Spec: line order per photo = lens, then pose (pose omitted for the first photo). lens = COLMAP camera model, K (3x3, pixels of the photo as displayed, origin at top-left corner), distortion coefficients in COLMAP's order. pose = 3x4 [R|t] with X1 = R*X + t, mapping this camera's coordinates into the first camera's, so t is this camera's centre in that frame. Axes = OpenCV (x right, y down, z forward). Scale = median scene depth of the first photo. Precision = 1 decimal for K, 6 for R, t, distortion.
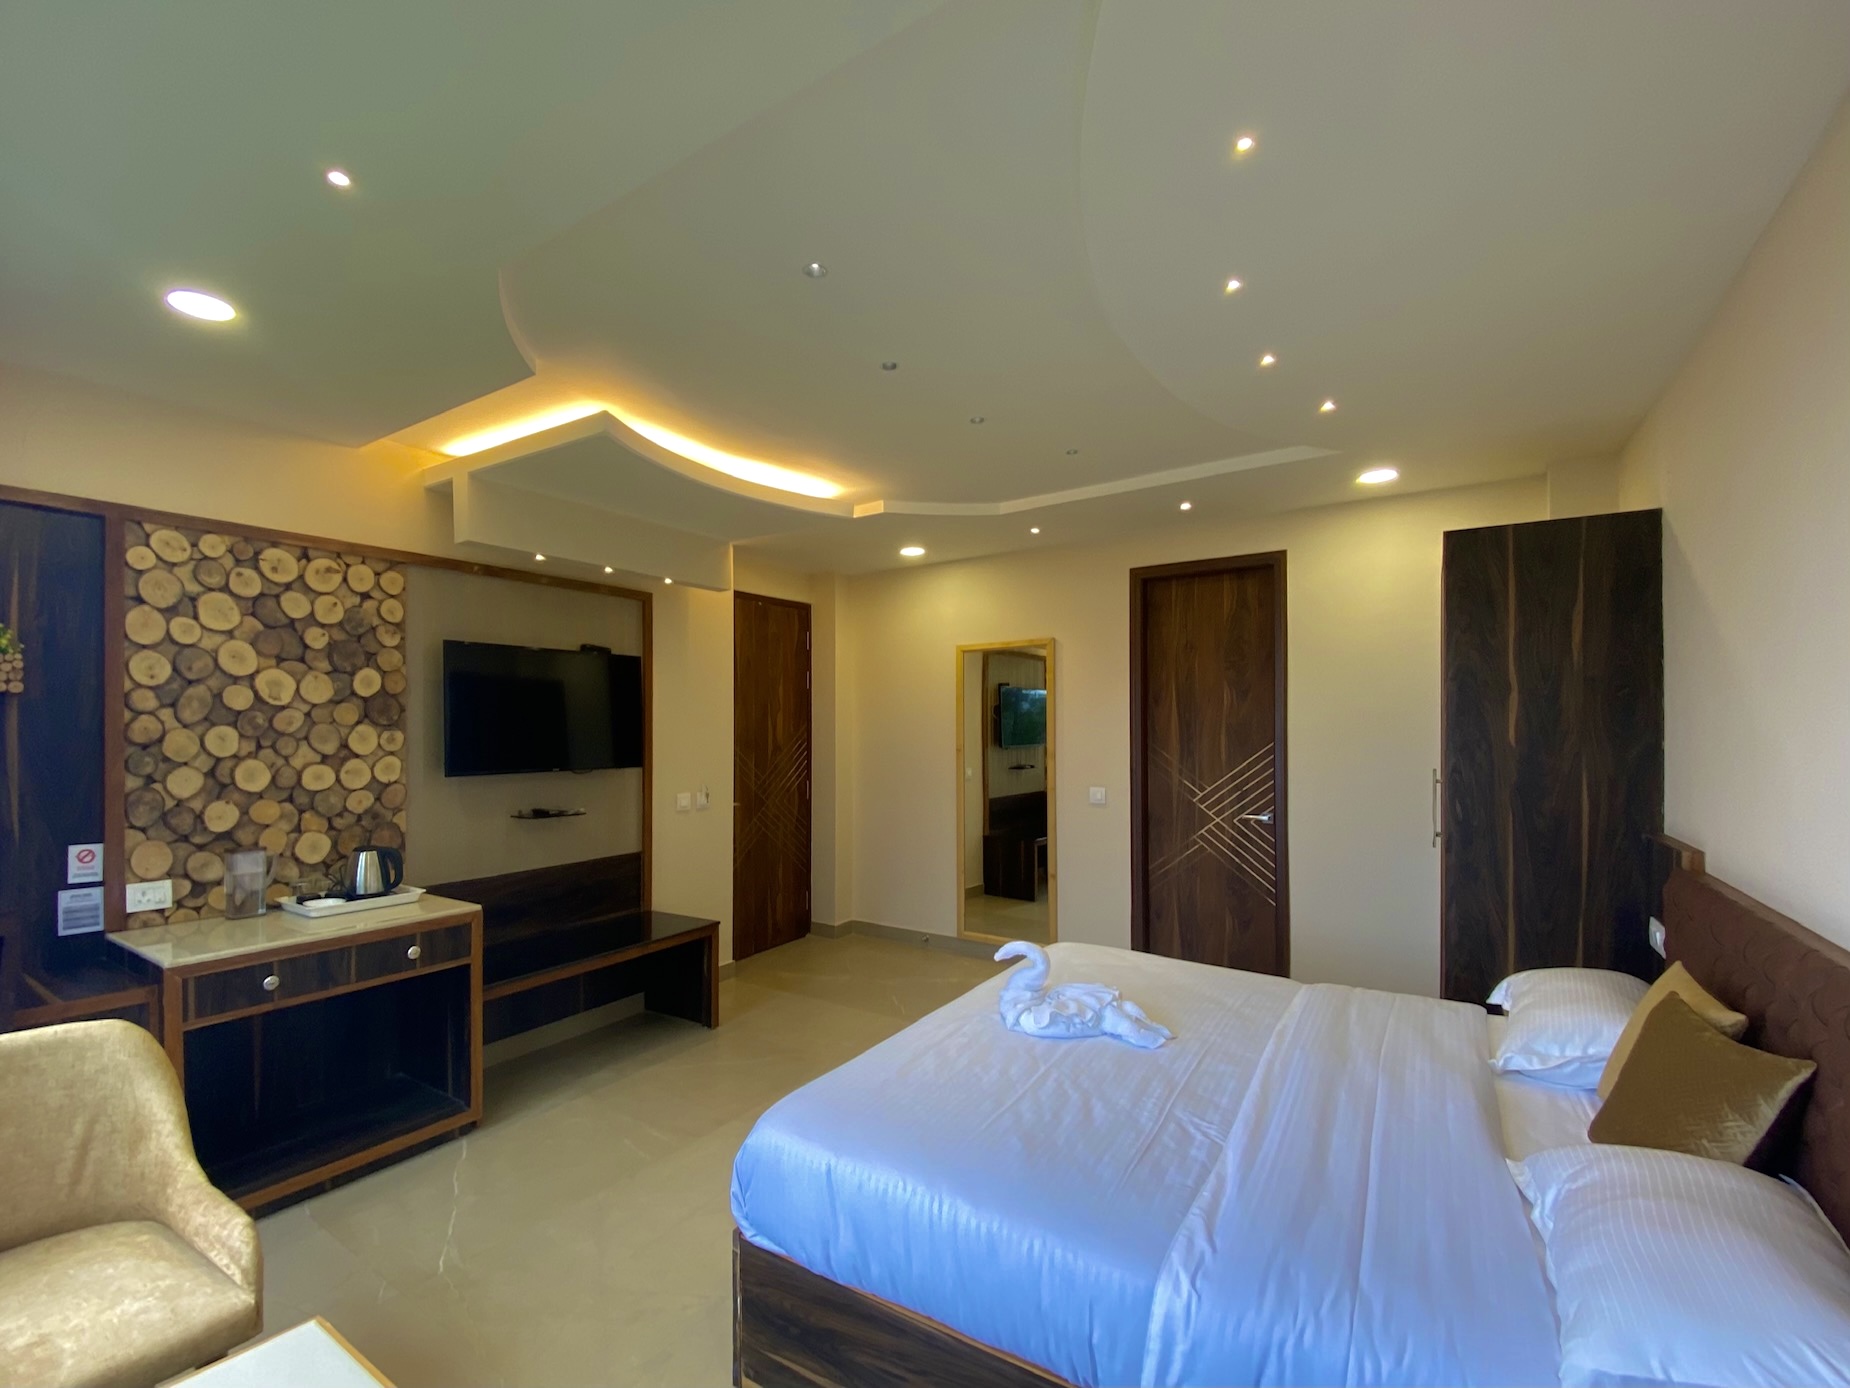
lens RADIAL K [[791.3, 0, 926.3], [0, 791.3, 731.4], [0, 0, 1]] dist [0.000878, -0.000057]
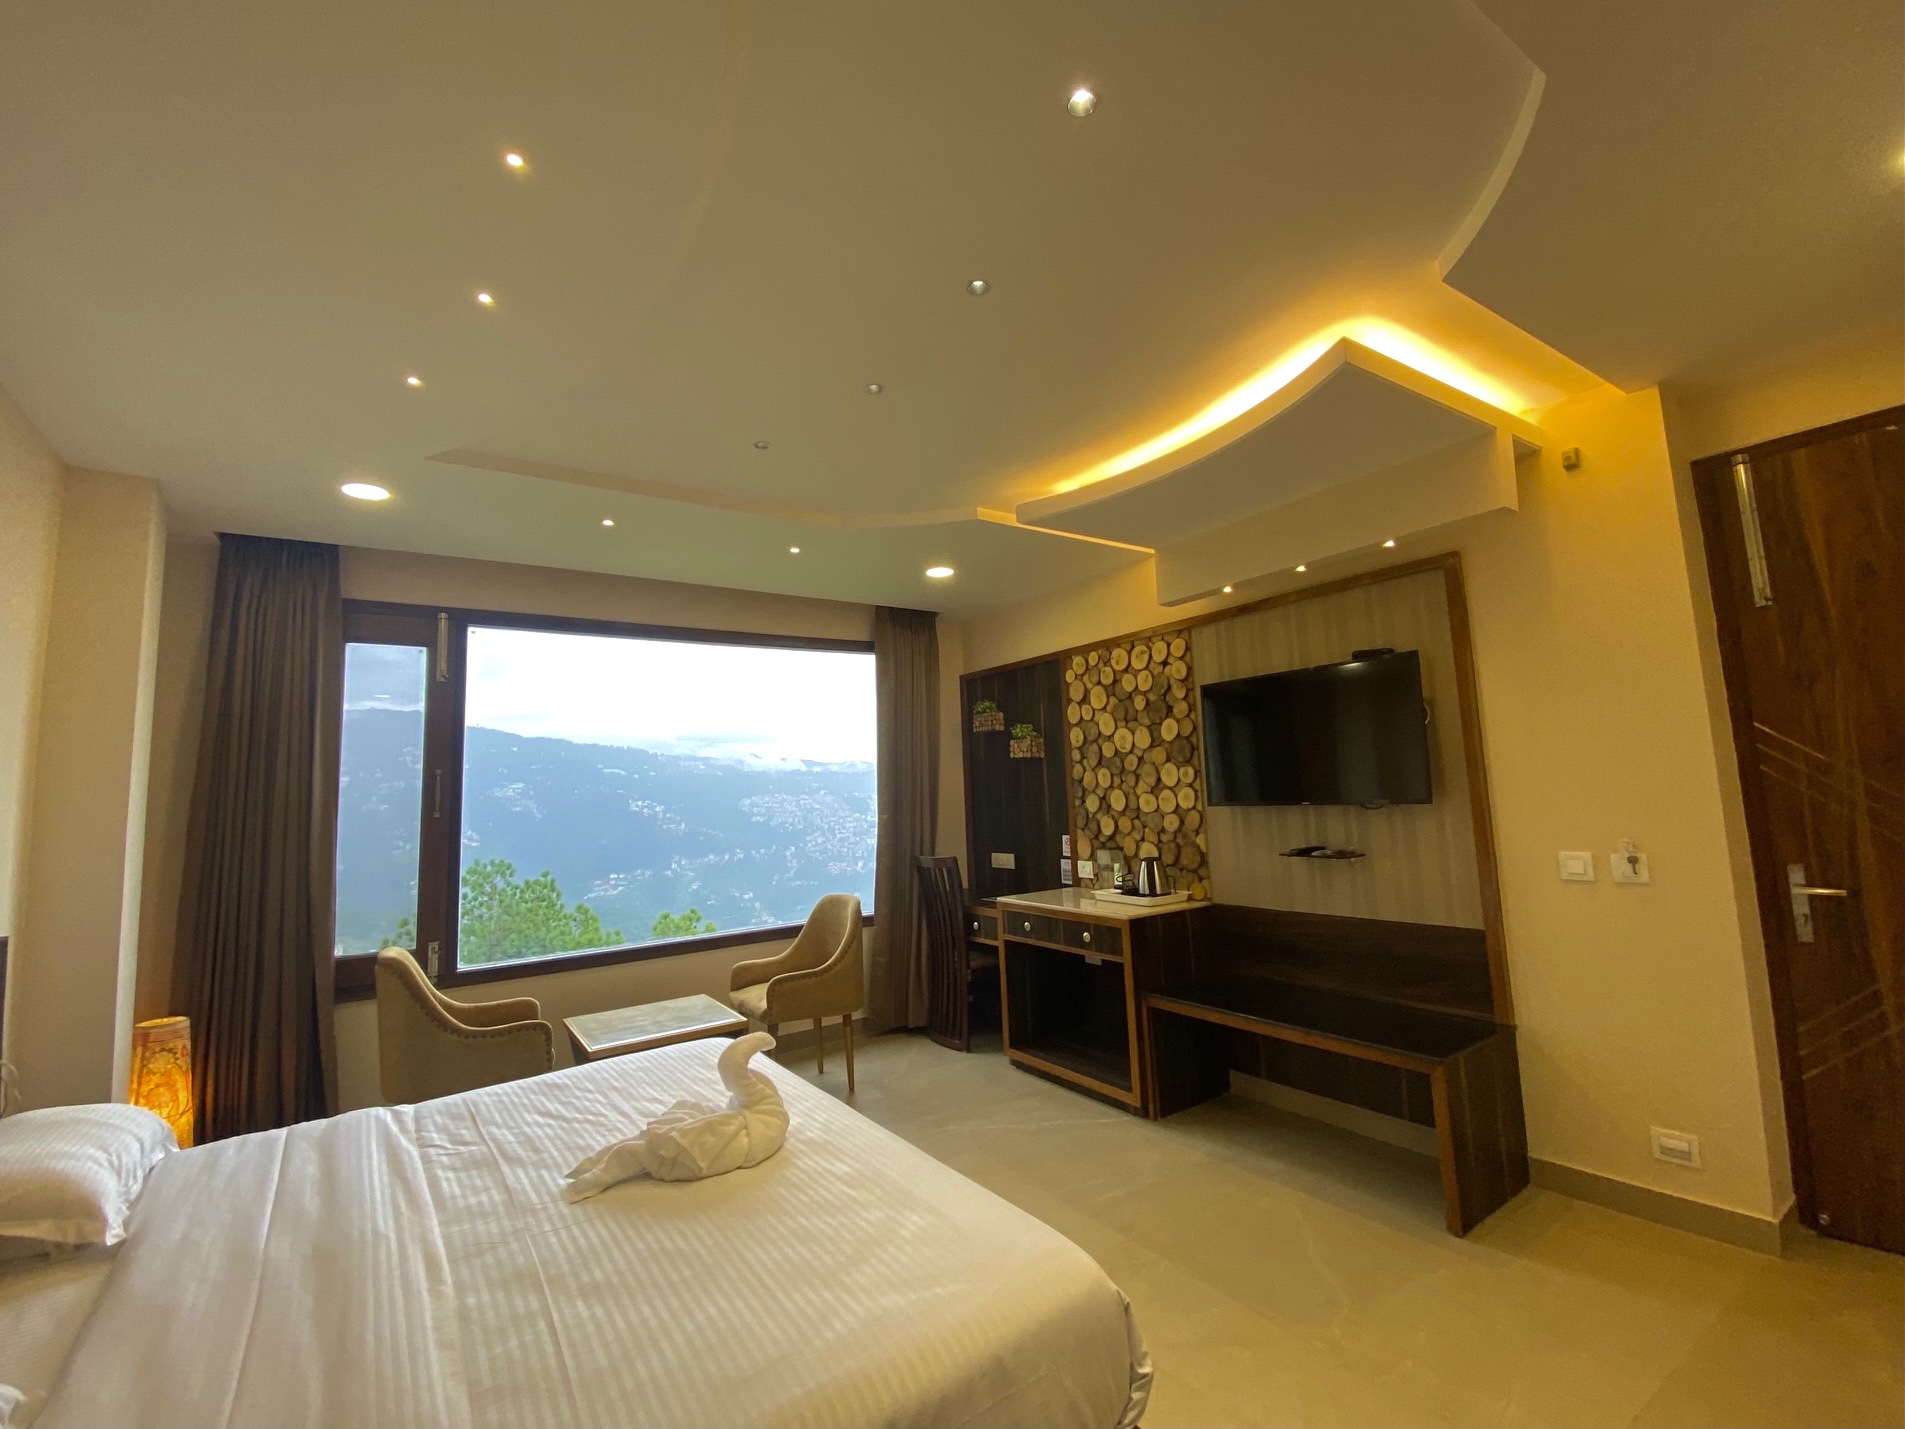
lens RADIAL K [[826.6, 0, 955.8], [0, 826.6, 692.6], [0, 0, 1]] dist [0.021198, 0.000002]
pose [[-0.389906, -0.087207, -0.916716, 0.724932], [0.045142, 0.992499, -0.113616, 0.016661], [0.919748, -0.085681, -0.383044, 1.301283]]
